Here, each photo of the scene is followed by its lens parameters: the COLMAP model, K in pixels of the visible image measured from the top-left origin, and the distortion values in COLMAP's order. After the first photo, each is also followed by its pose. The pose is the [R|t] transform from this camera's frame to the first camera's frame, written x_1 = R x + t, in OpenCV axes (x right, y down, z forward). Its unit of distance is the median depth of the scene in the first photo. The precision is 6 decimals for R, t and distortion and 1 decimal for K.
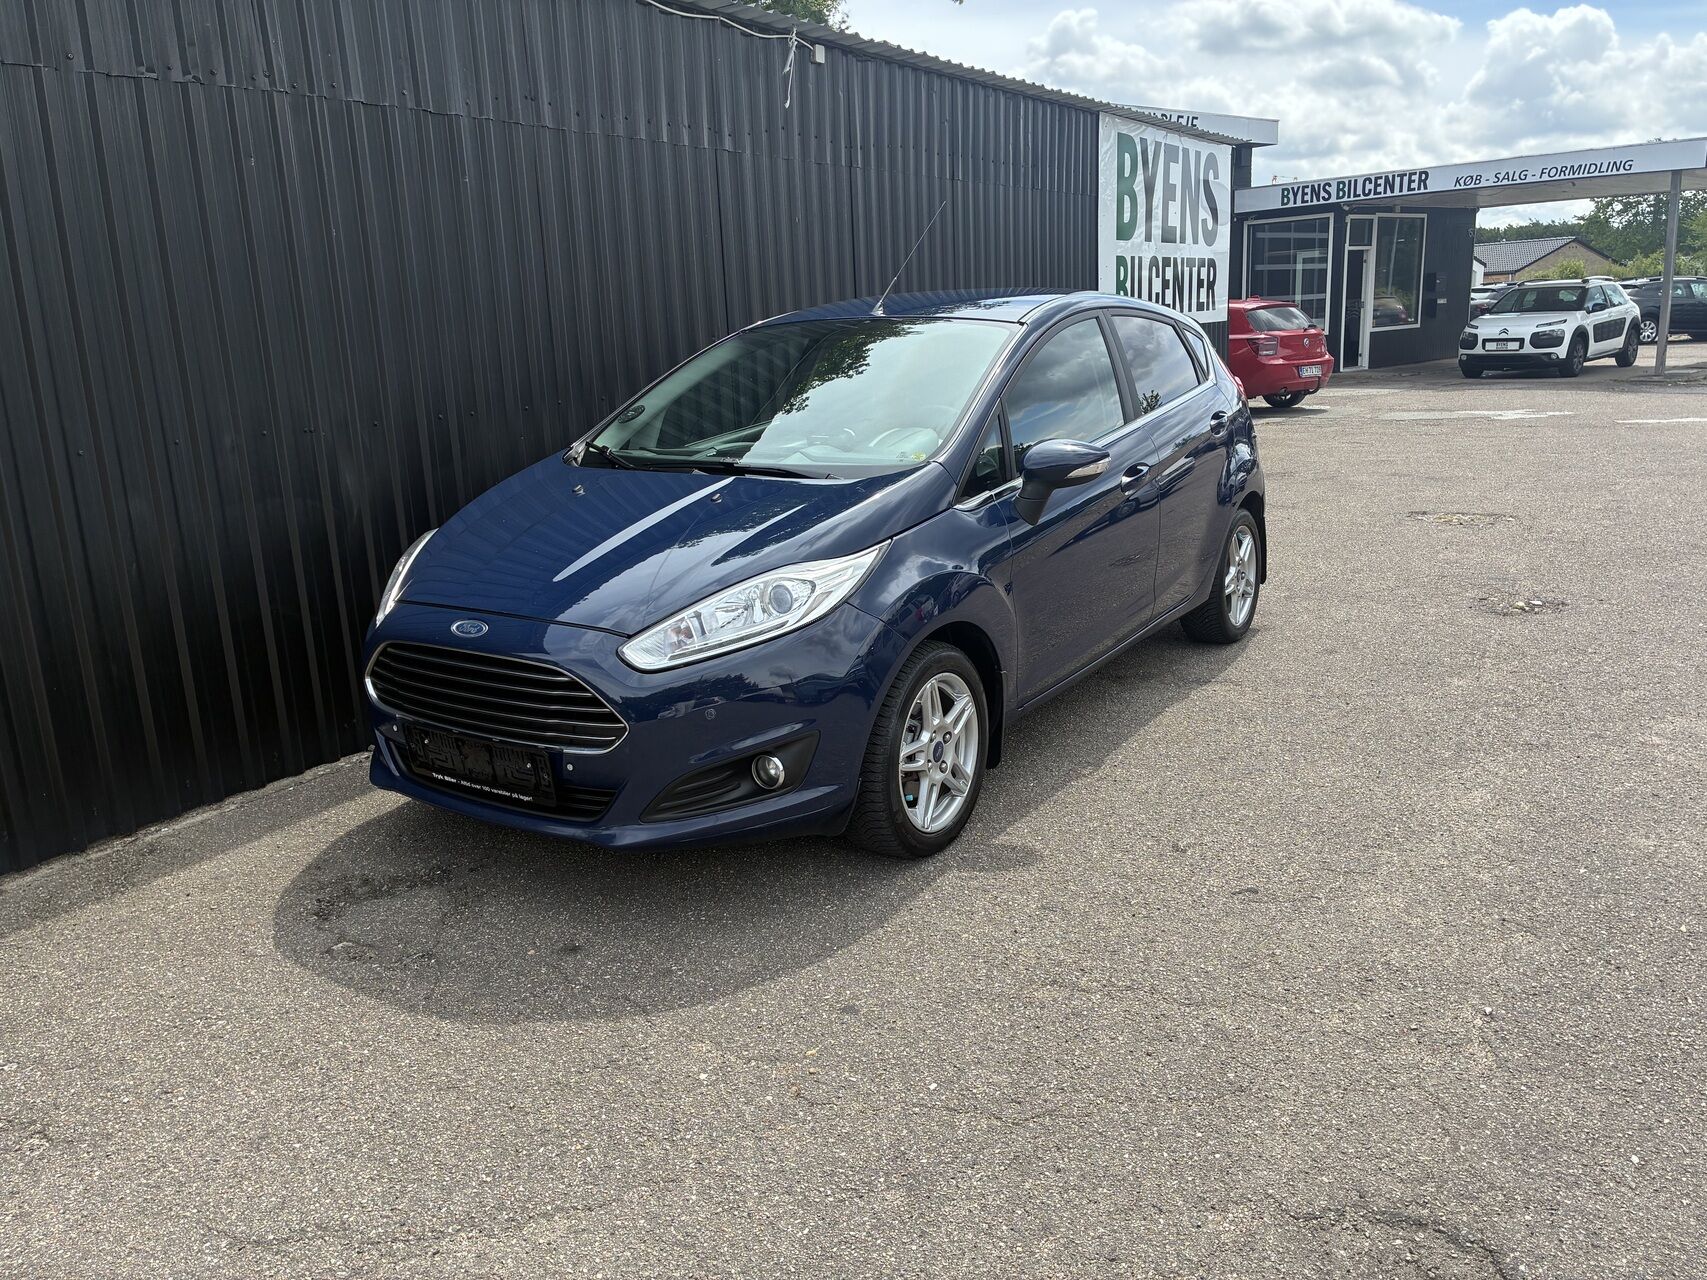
lens RADIAL K [[1298.7, 0, 860.2], [0, 1298.7, 632.8], [0, 0, 1]] dist [0.034423, -0.045727]
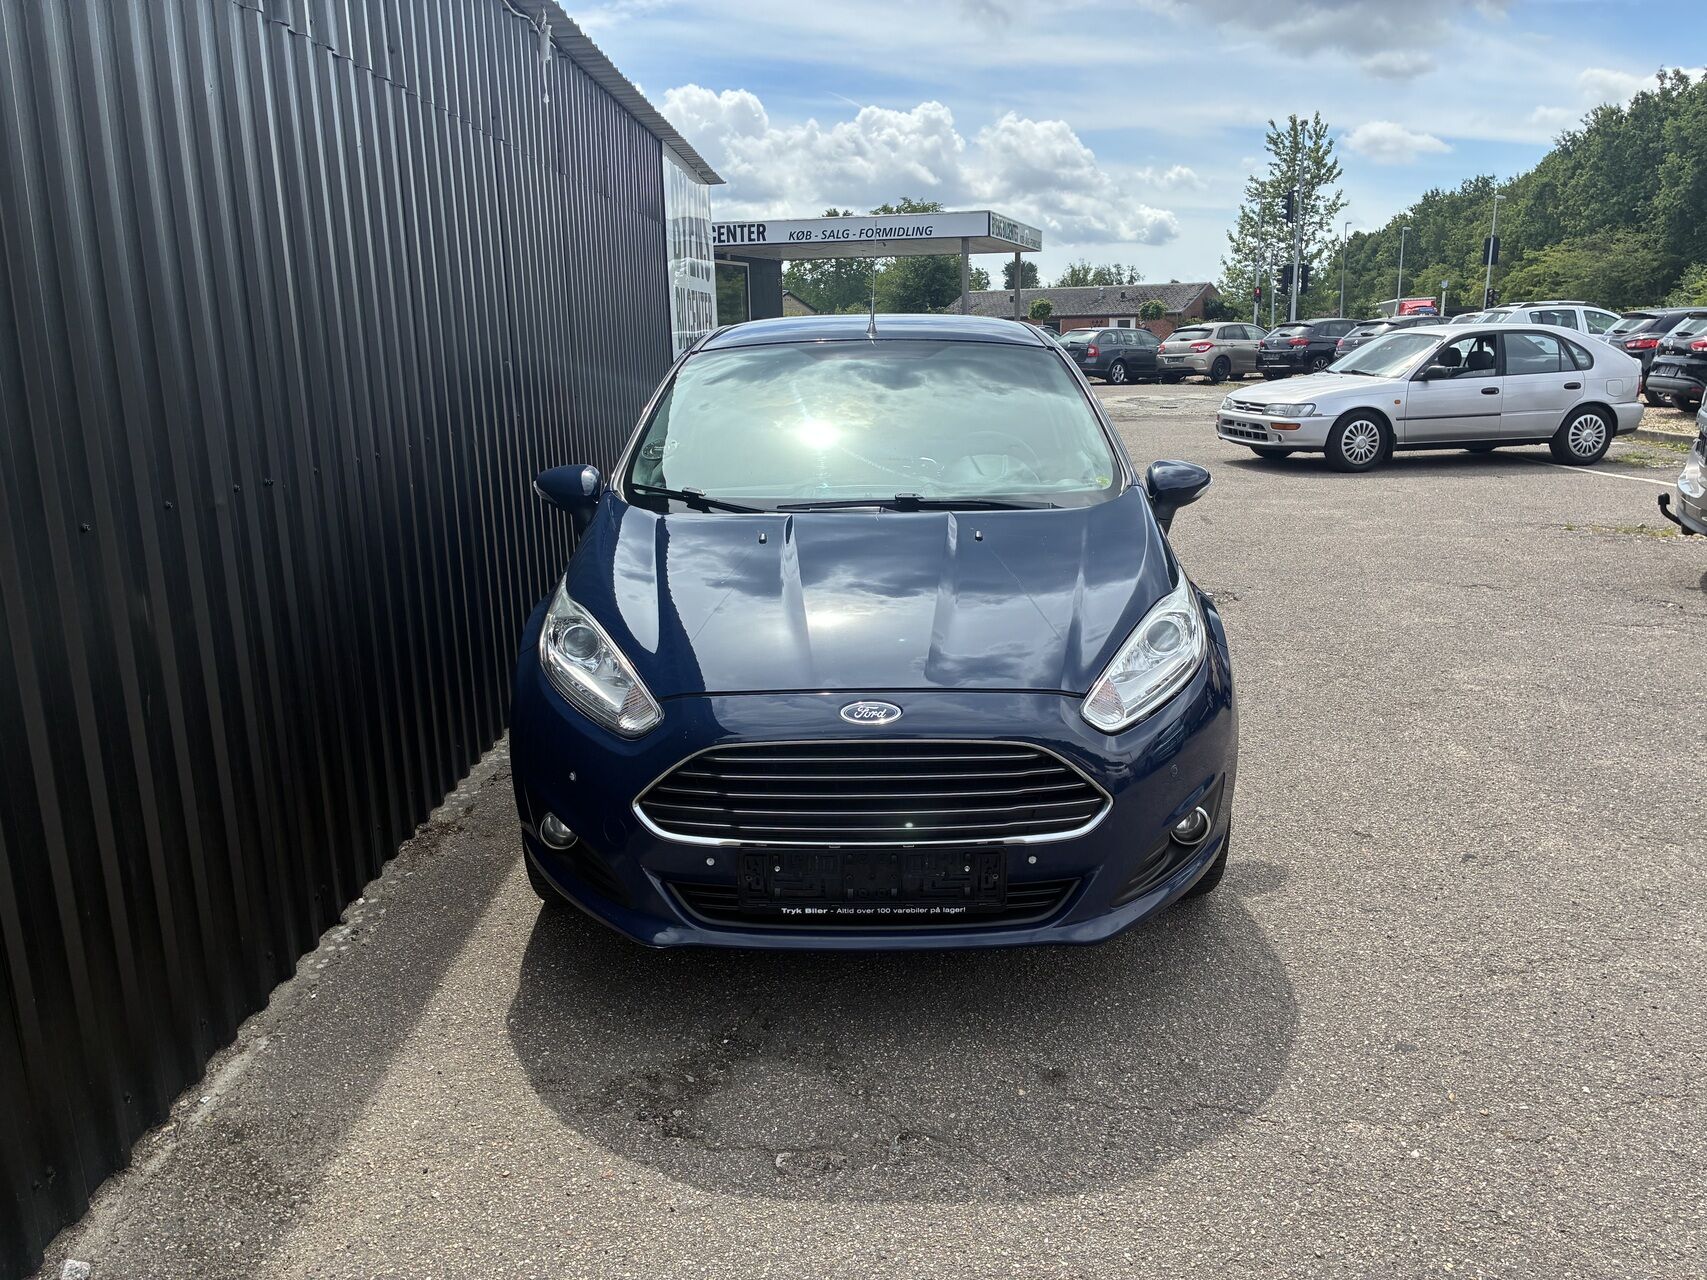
lens RADIAL K [[1298.7, 0, 860.2], [0, 1298.7, 632.8], [0, 0, 1]] dist [0.034423, -0.045727]
pose [[0.839786, -0.098458, 0.533915, -0.576442], [0.113283, 0.993550, 0.005038, -0.045512], [-0.530967, 0.056253, 0.845523, 0.262027]]
